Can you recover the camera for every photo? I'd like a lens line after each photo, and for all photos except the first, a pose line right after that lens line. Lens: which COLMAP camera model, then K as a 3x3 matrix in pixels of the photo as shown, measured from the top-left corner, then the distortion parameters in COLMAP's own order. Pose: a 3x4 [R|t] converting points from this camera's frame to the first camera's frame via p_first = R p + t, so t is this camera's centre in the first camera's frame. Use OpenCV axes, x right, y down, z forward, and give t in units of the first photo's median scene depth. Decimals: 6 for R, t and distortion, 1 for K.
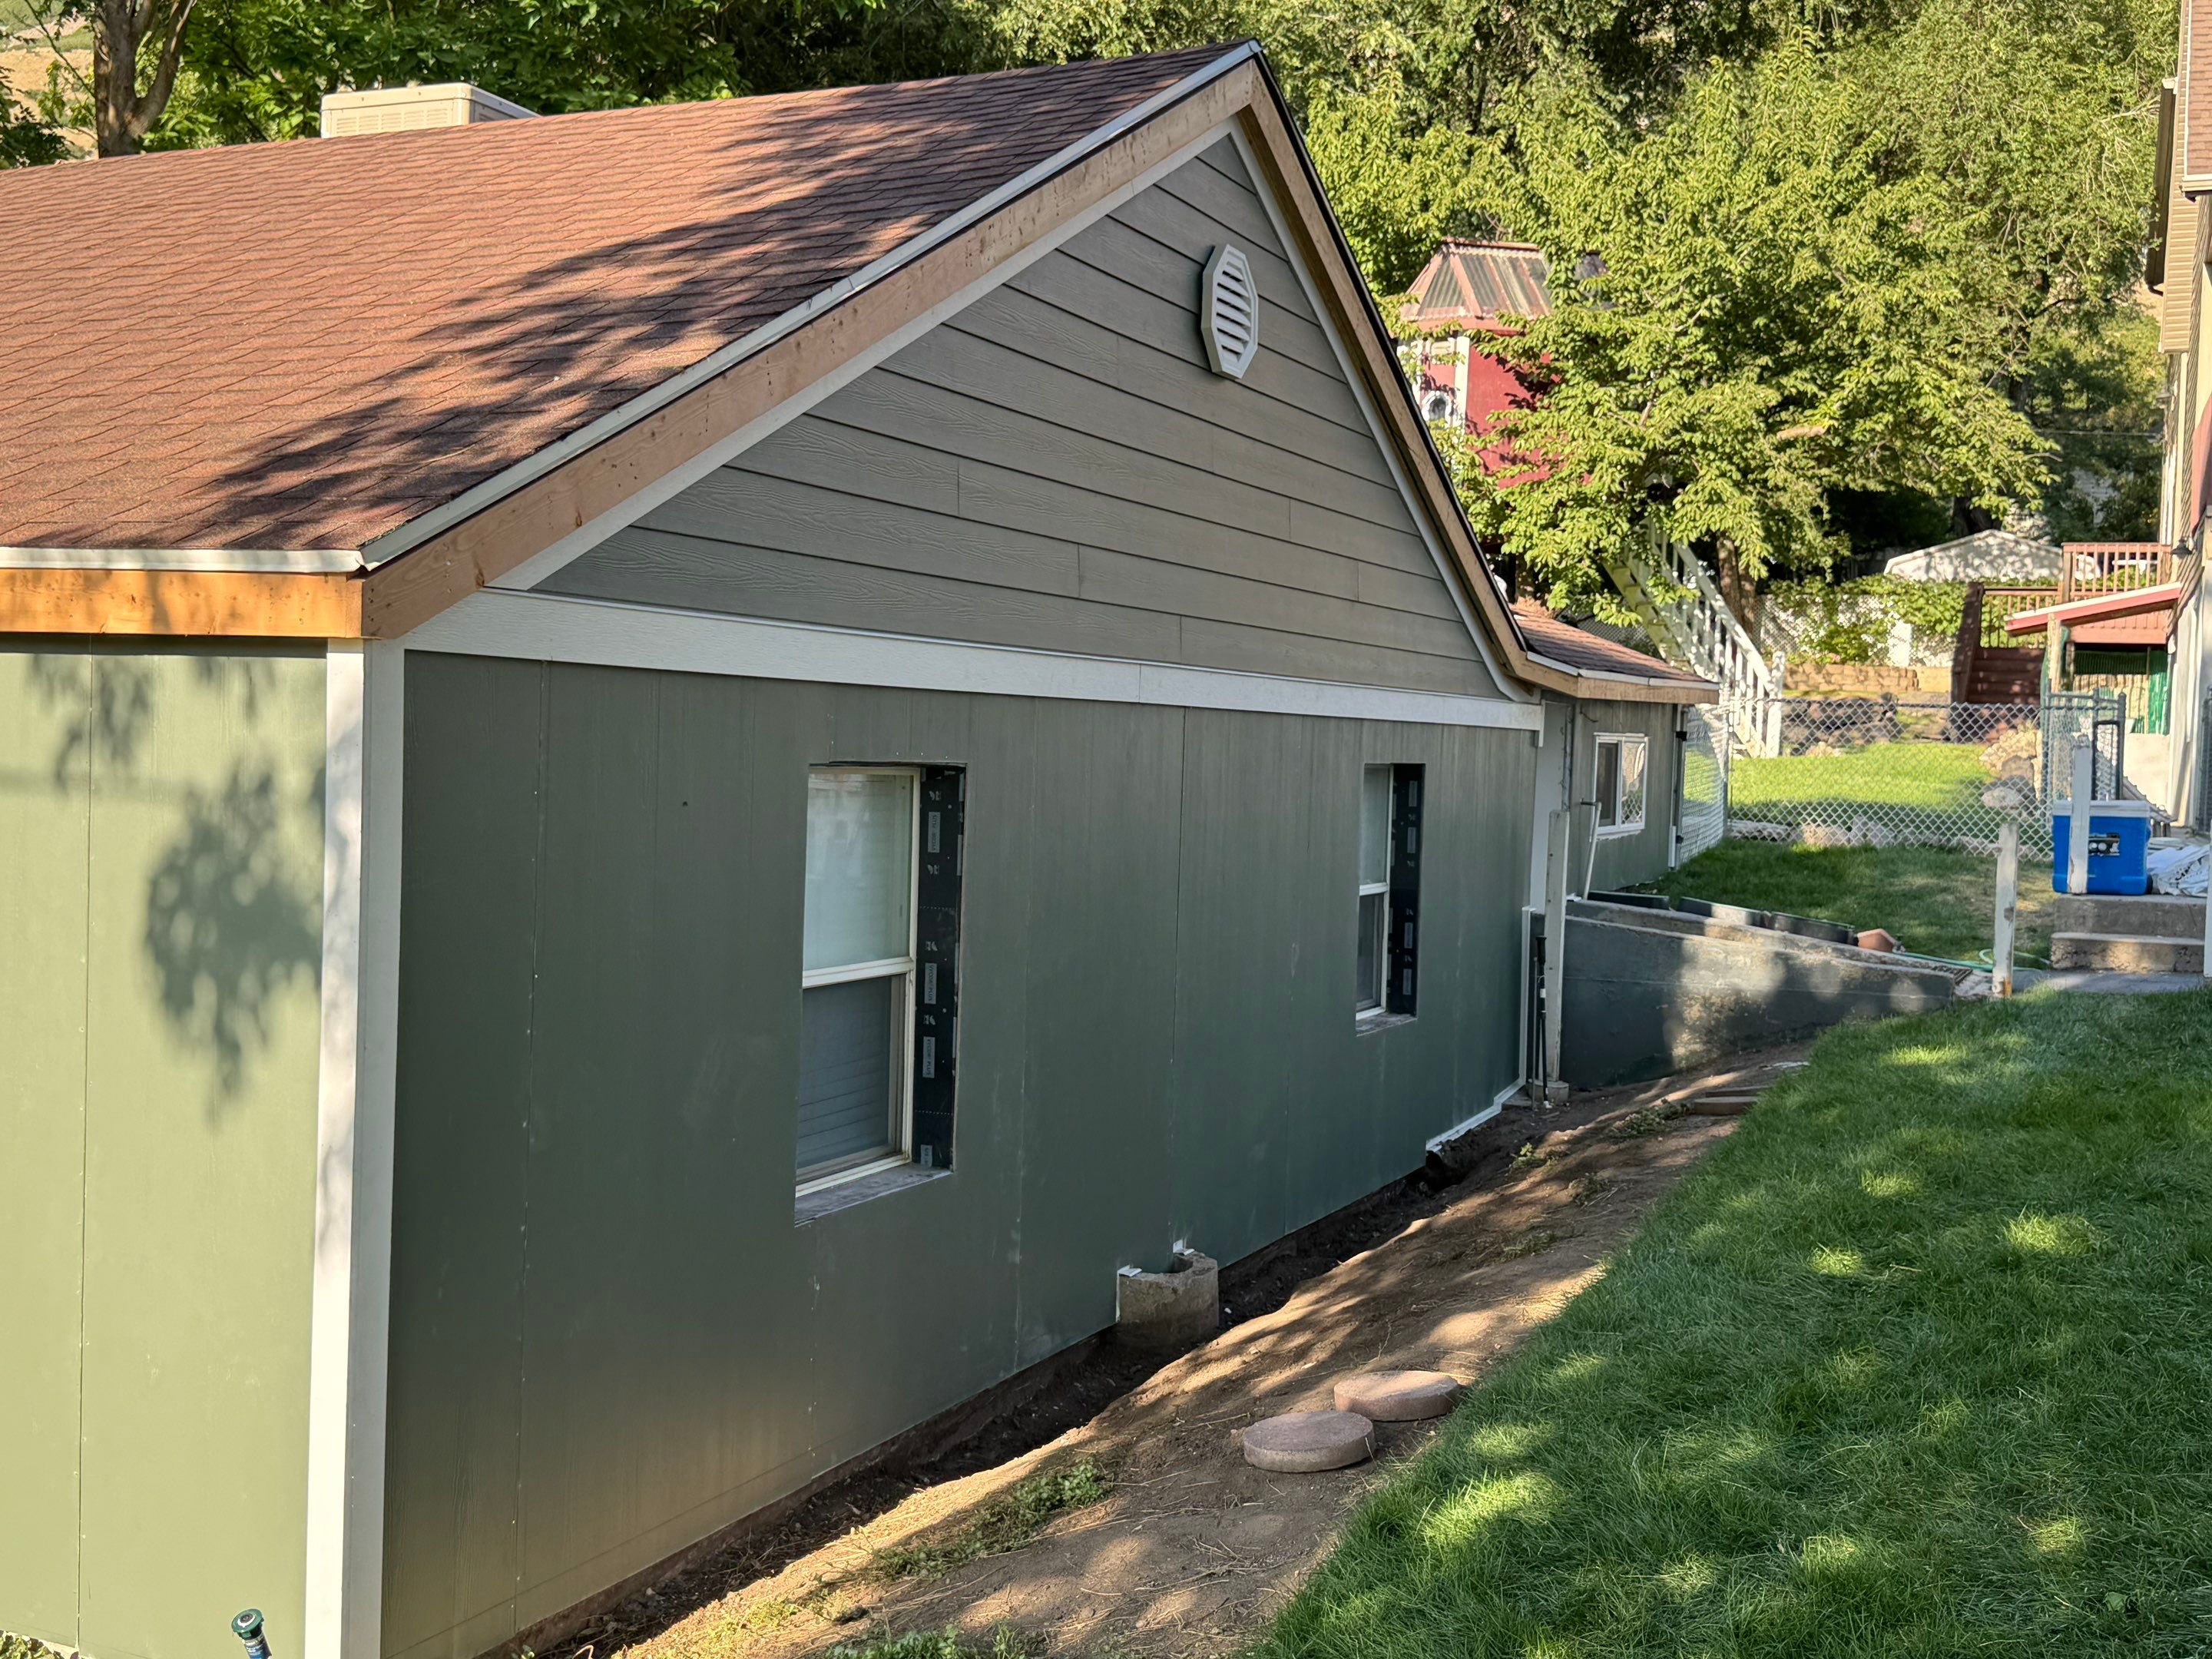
lens RADIAL K [[2398.7, 0, 1106.0], [0, 2398.7, 829.5], [0, 0, 1]] dist [0.075989, -0.006336]
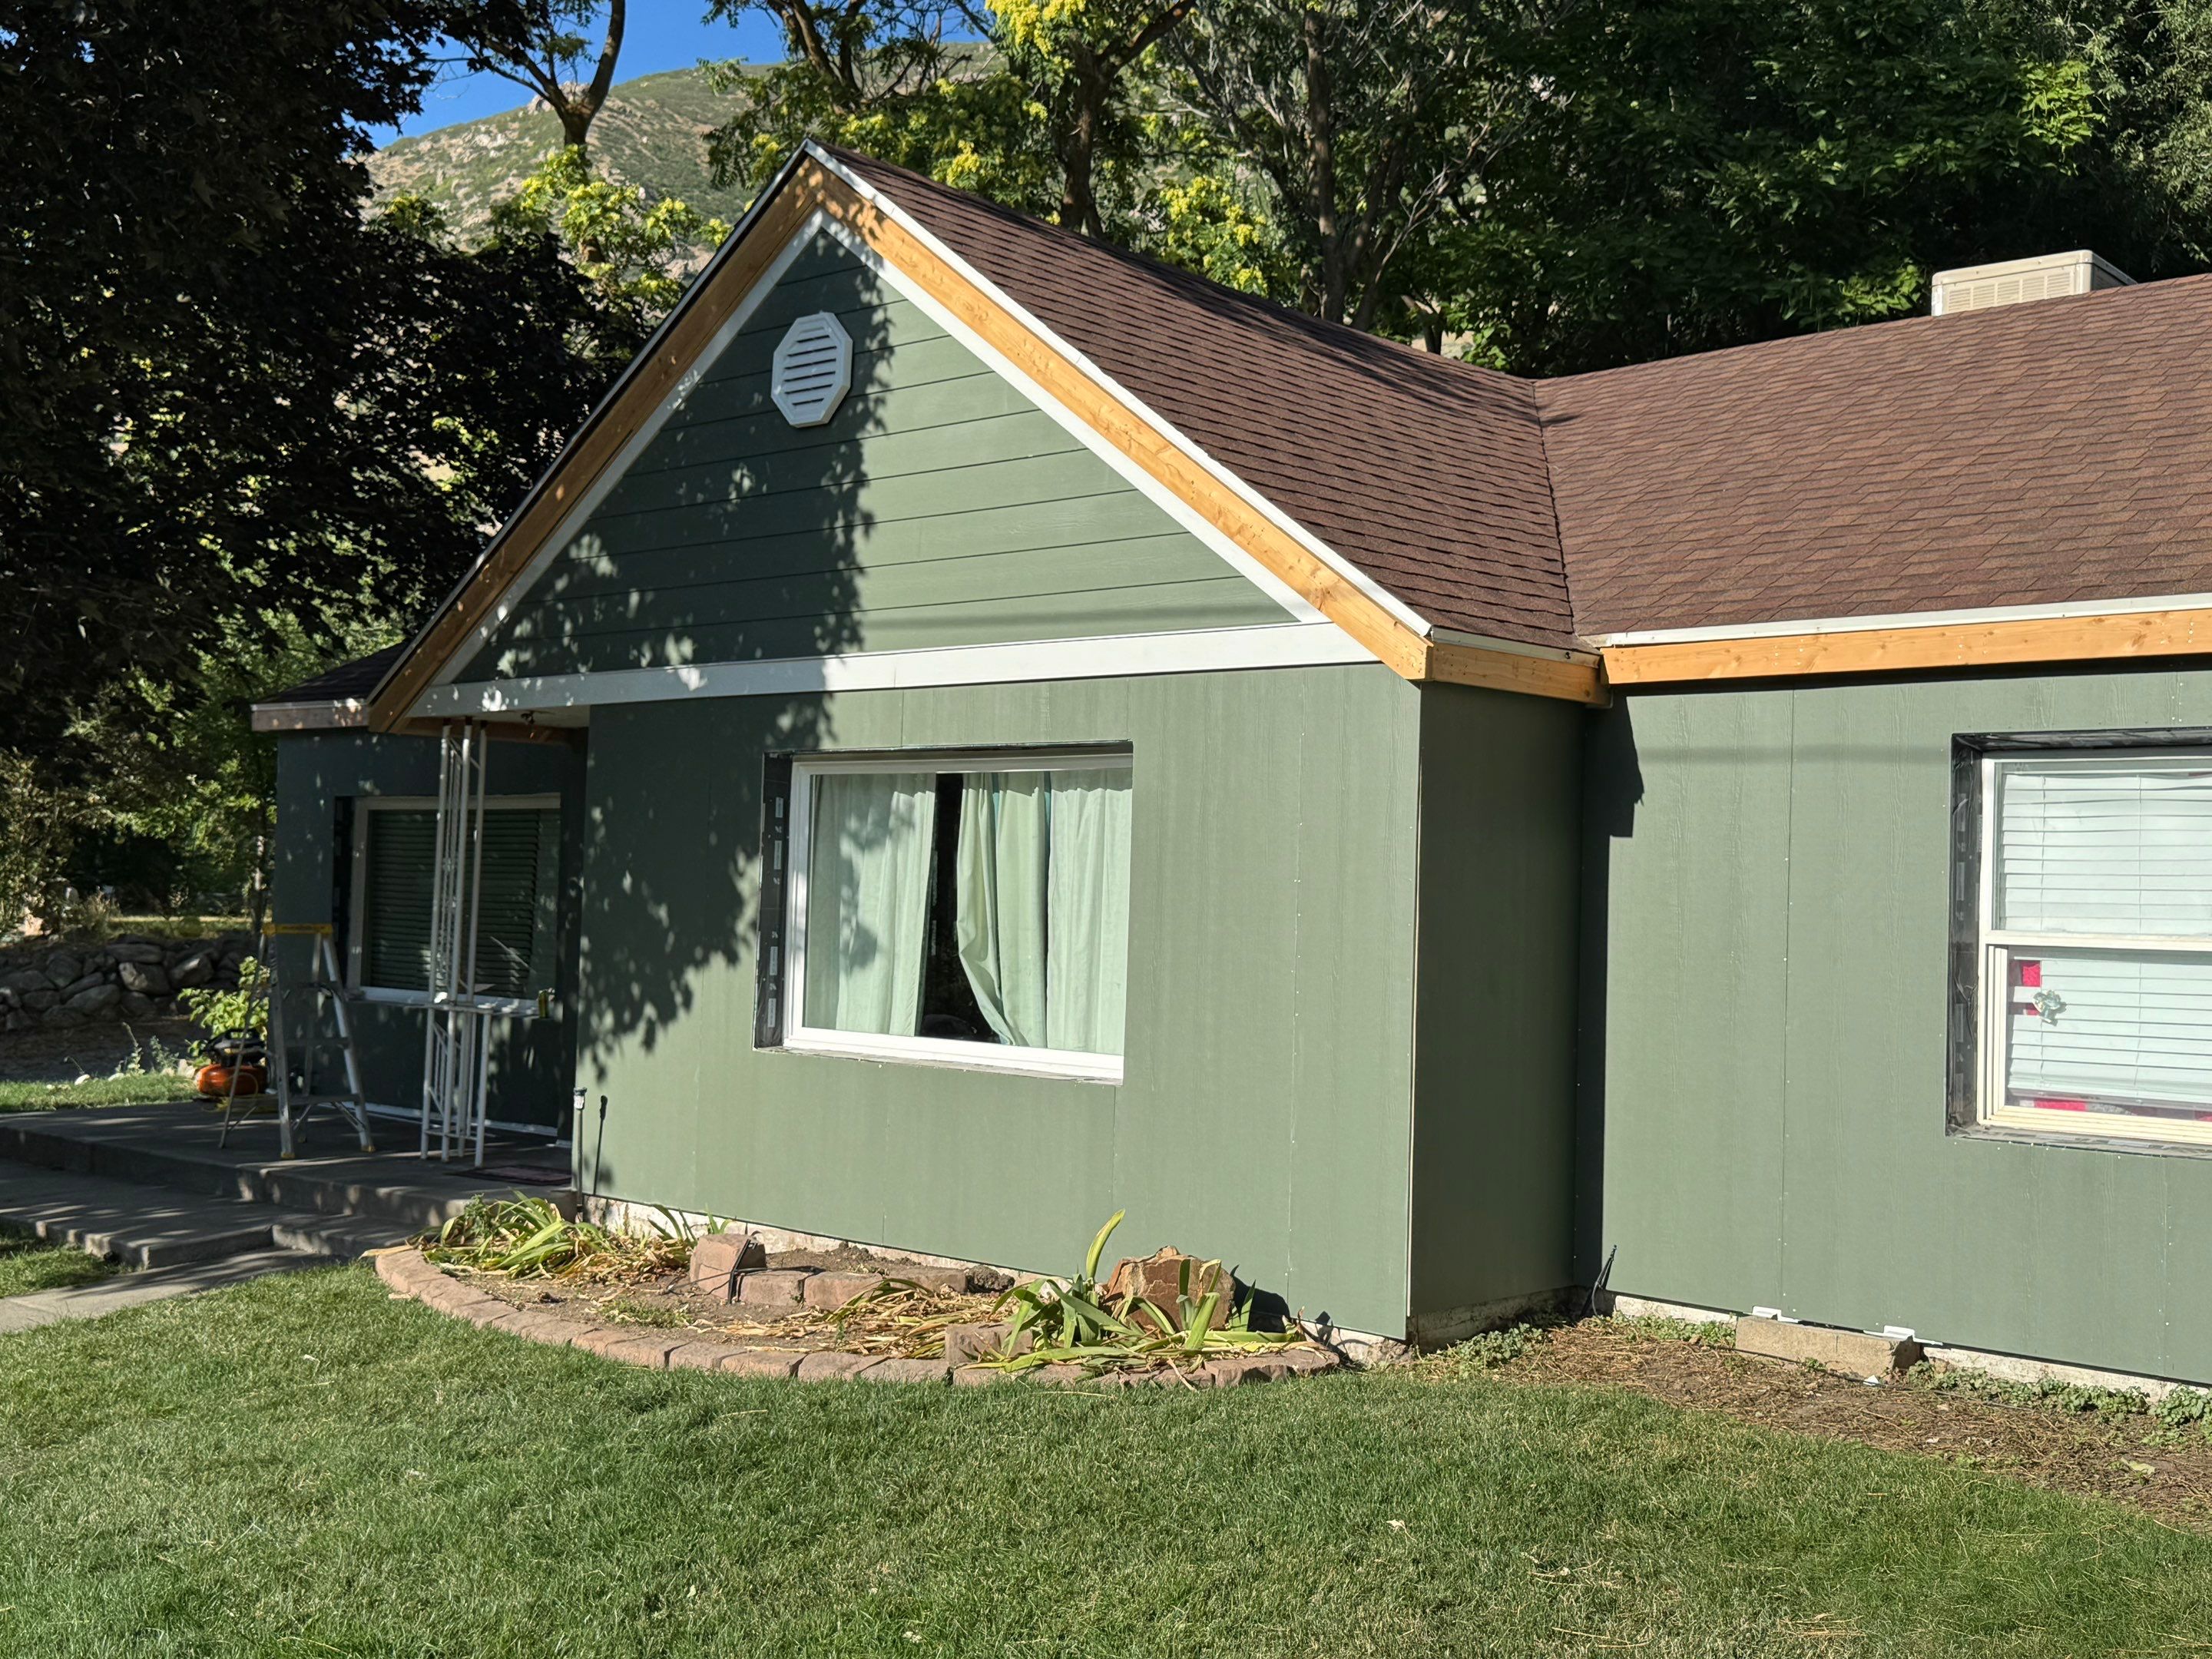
lens RADIAL K [[2398.7, 0, 1106.0], [0, 2398.7, 829.5], [0, 0, 1]] dist [0.075989, -0.006336]
pose [[0.947530, -0.009664, -0.319520, -0.179740], [-0.015758, 0.996916, -0.076883, 0.030386], [0.319278, 0.077884, 0.944455, -0.107275]]
